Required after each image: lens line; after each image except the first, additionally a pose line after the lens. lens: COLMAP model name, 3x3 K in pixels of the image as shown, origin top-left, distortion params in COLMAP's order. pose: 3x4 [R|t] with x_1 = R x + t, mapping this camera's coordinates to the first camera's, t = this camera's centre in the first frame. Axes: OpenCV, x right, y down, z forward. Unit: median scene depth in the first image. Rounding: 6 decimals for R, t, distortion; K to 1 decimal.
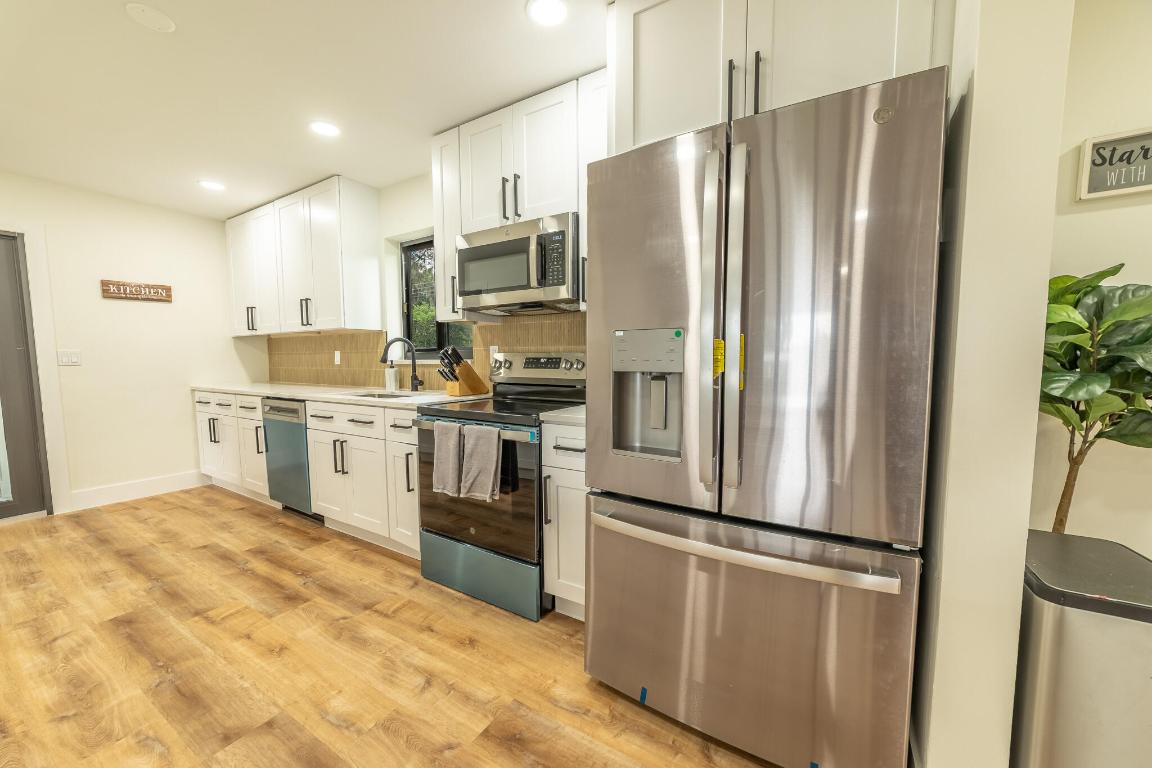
lens RADIAL K [[435.8, 0, 570.7], [0, 435.8, 395.4], [0, 0, 1]] dist [-0.024038, 0.006548]
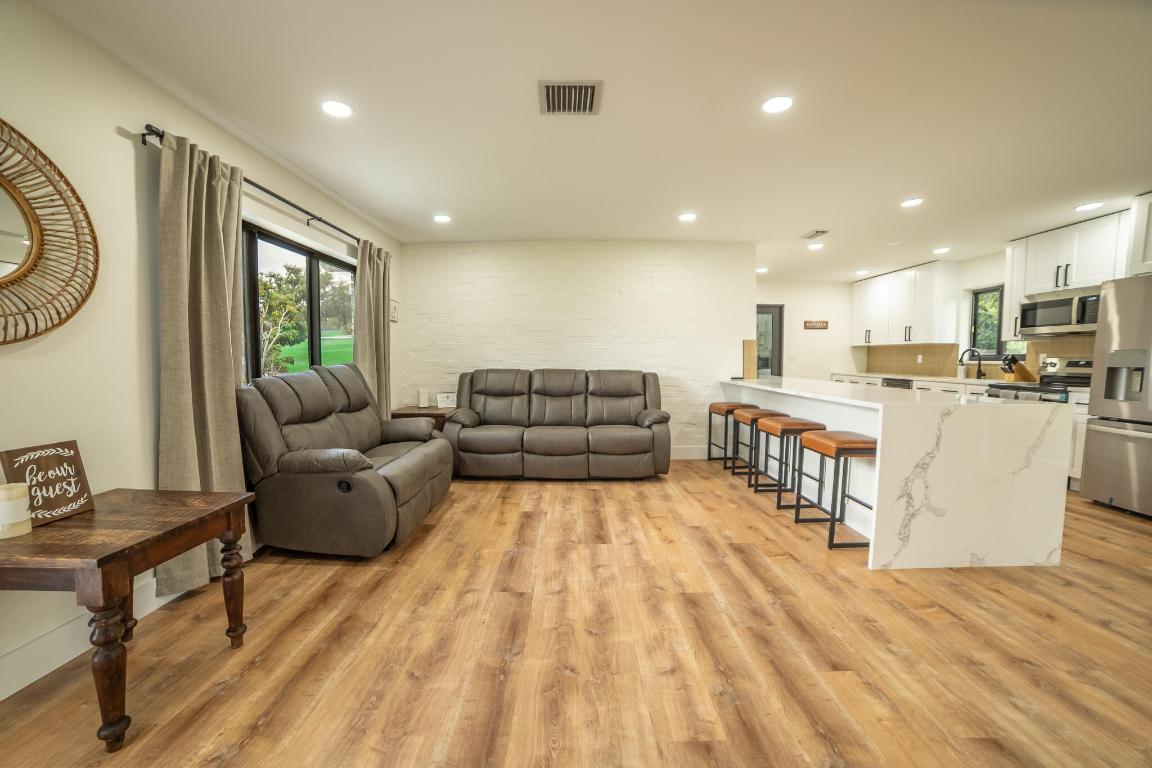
lens RADIAL K [[465.8, 0, 573.4], [0, 465.8, 389.6], [0, 0, 1]] dist [-0.101026, 0.033568]
pose [[0.531421, 0.067468, -0.844417, 0.343314], [-0.081271, 0.996286, 0.028456, 0.153015], [0.843200, 0.053504, 0.534930, -1.746945]]
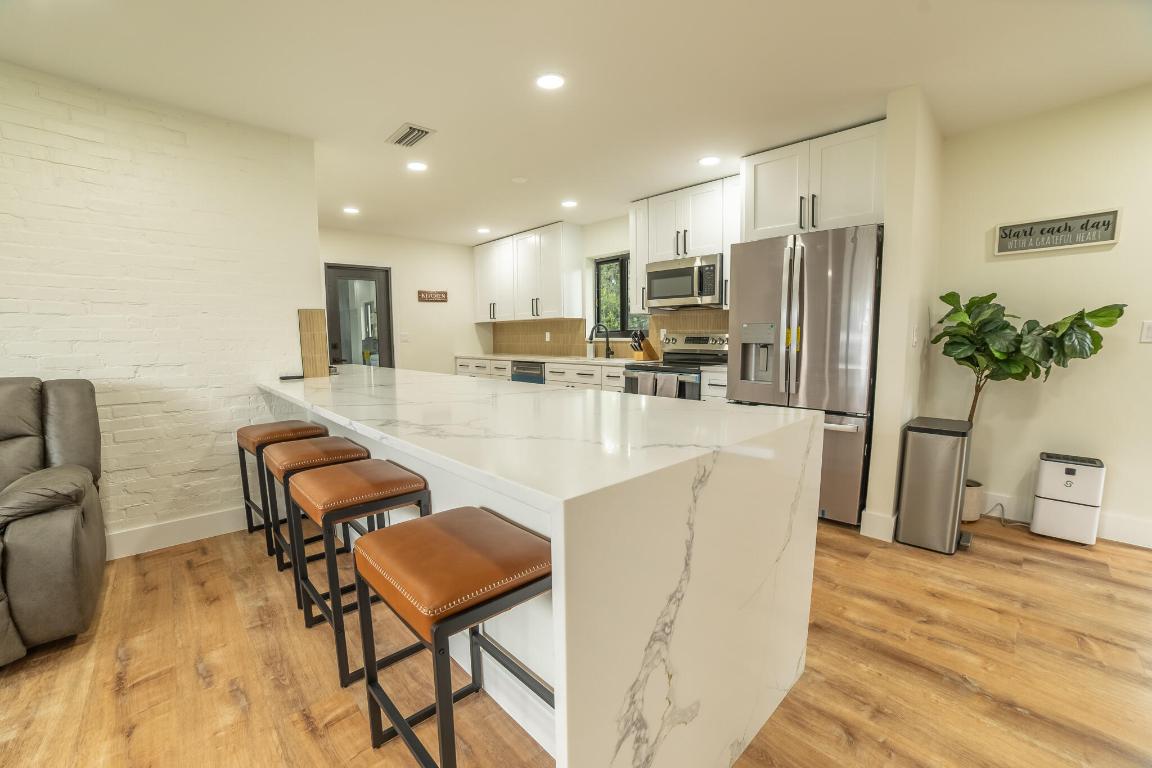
lens RADIAL K [[465.8, 0, 573.4], [0, 465.8, 389.6], [0, 0, 1]] dist [-0.101026, 0.033568]
pose [[0.966449, 0.026973, -0.255439, -0.072489], [-0.020541, 0.999402, 0.027815, 0.078561], [0.256036, -0.021635, 0.966425, -0.859431]]
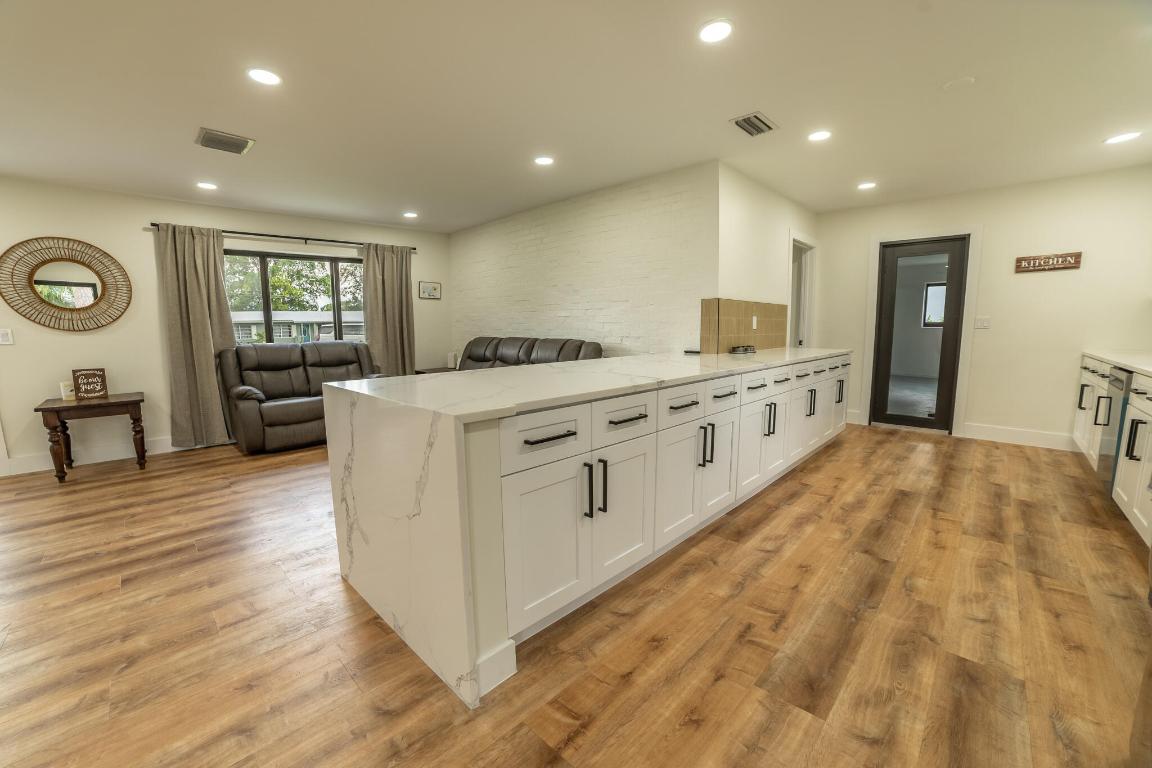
lens RADIAL K [[465.8, 0, 573.4], [0, 465.8, 389.6], [0, 0, 1]] dist [-0.101026, 0.033568]
pose [[-0.215601, 0.141448, -0.966183, 0.604568], [-0.074446, 0.984192, 0.160697, -0.009829], [0.973640, 0.106575, -0.201662, 0.095560]]
